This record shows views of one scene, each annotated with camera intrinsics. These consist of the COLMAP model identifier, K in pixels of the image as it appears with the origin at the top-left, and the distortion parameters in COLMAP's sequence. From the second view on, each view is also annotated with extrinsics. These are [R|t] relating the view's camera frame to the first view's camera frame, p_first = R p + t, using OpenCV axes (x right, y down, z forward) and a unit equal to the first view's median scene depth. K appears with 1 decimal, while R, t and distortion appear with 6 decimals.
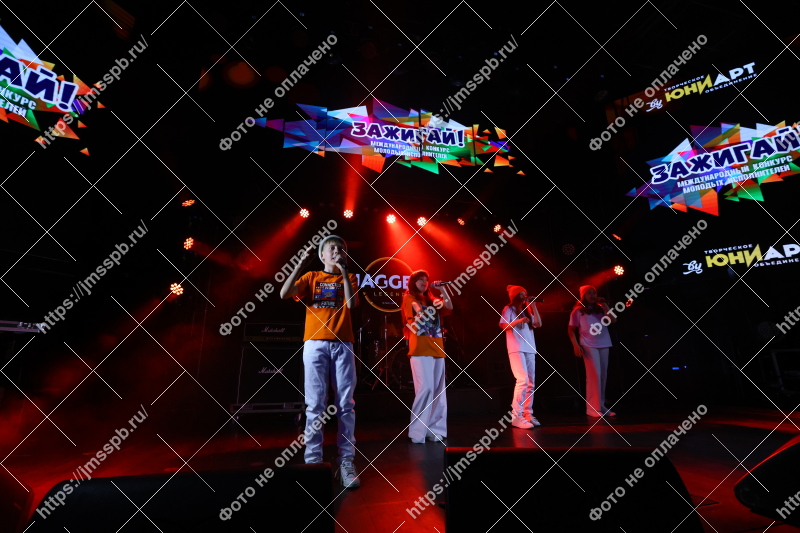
lens RADIAL K [[368.4, 0, 403.2], [0, 368.4, 266.4], [0, 0, 1]] dist [-0.036295, 0.013183]
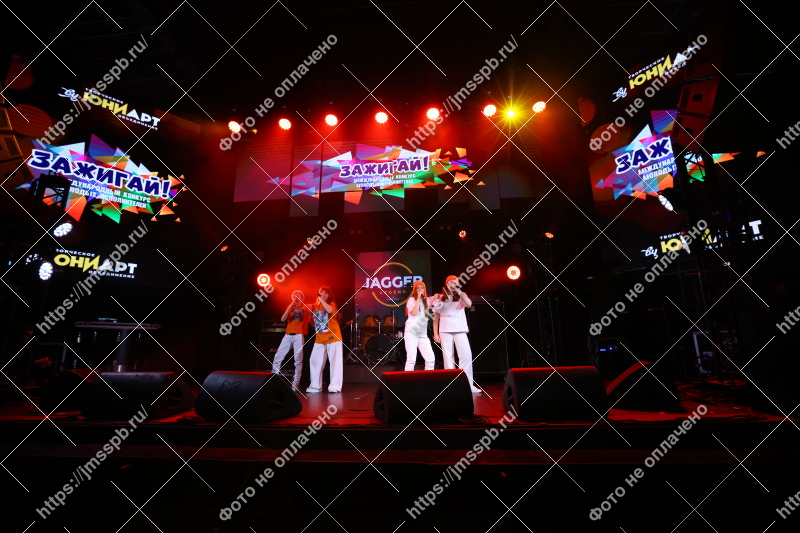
lens RADIAL K [[368.4, 0, 400.4], [0, 368.4, 268.0], [0, 0, 1]] dist [-0.036295, 0.013183]
pose [[0.945279, -0.072432, -0.318120, 0.458830], [0.083843, 0.996229, 0.022307, -0.039085], [0.315305, -0.047759, 0.947788, -0.209408]]
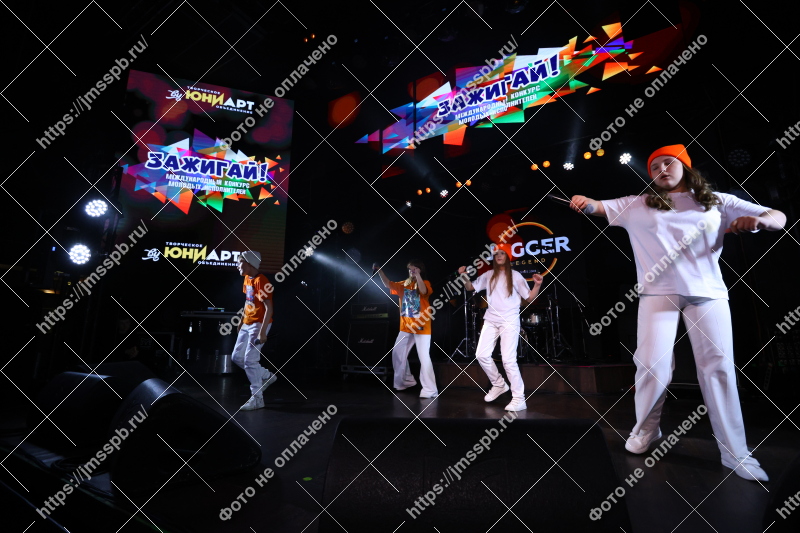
lens RADIAL K [[368.4, 0, 398.0], [0, 368.4, 267.3], [0, 0, 1]] dist [-0.036295, 0.013183]
pose [[0.717542, -0.126807, -0.684874, 0.422623], [0.172877, 0.984943, -0.001242, 0.038424], [0.674719, -0.117508, 0.728660, 0.121079]]
